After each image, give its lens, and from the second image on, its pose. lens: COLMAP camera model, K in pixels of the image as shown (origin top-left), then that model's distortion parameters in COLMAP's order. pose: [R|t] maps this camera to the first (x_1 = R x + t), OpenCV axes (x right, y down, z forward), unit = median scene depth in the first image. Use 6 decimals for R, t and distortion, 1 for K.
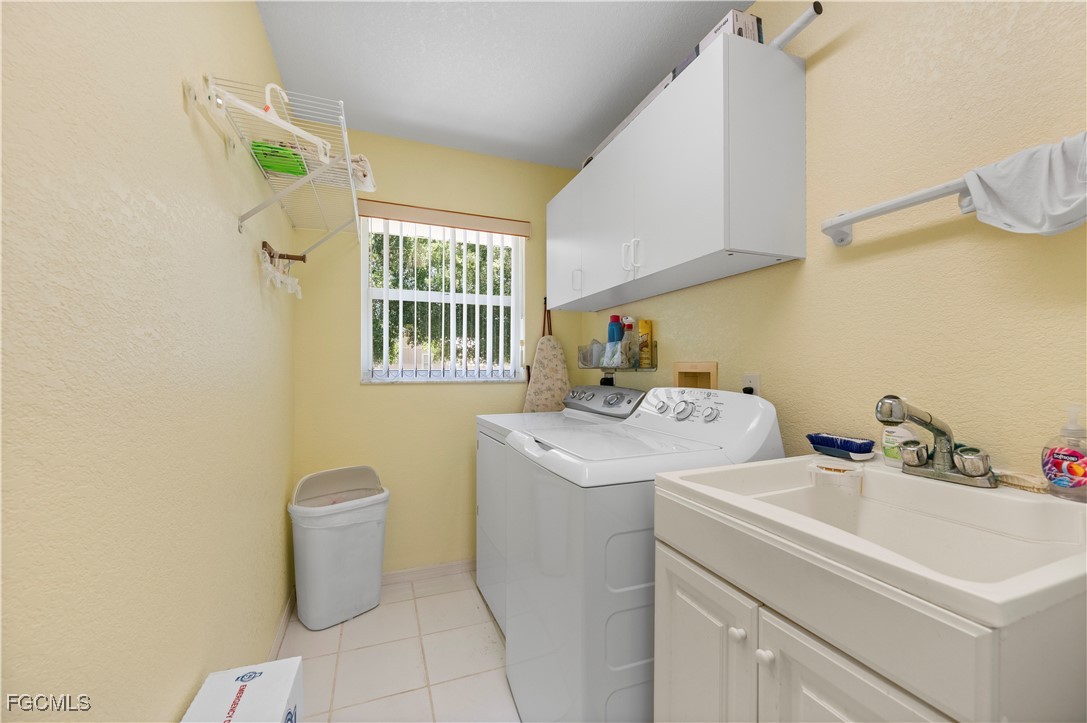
lens RADIAL K [[432.7, 0, 547.6], [0, 432.7, 369.2], [0, 0, 1]] dist [0.002229, -0.001450]
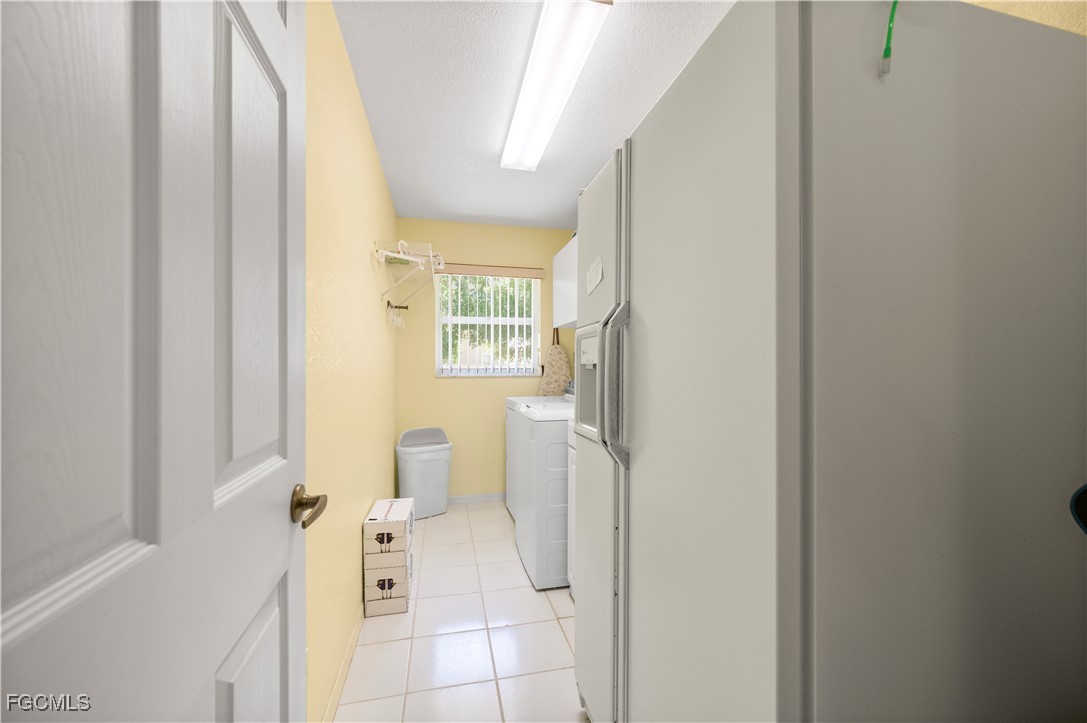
lens RADIAL K [[432.7, 0, 541.8], [0, 432.7, 363.0], [0, 0, 1]] dist [0.002229, -0.001450]
pose [[0.988870, -0.005036, -0.148696, 0.177850], [0.003541, 0.999941, -0.010315, -0.000309], [0.148739, 0.009674, 0.988829, -0.474578]]
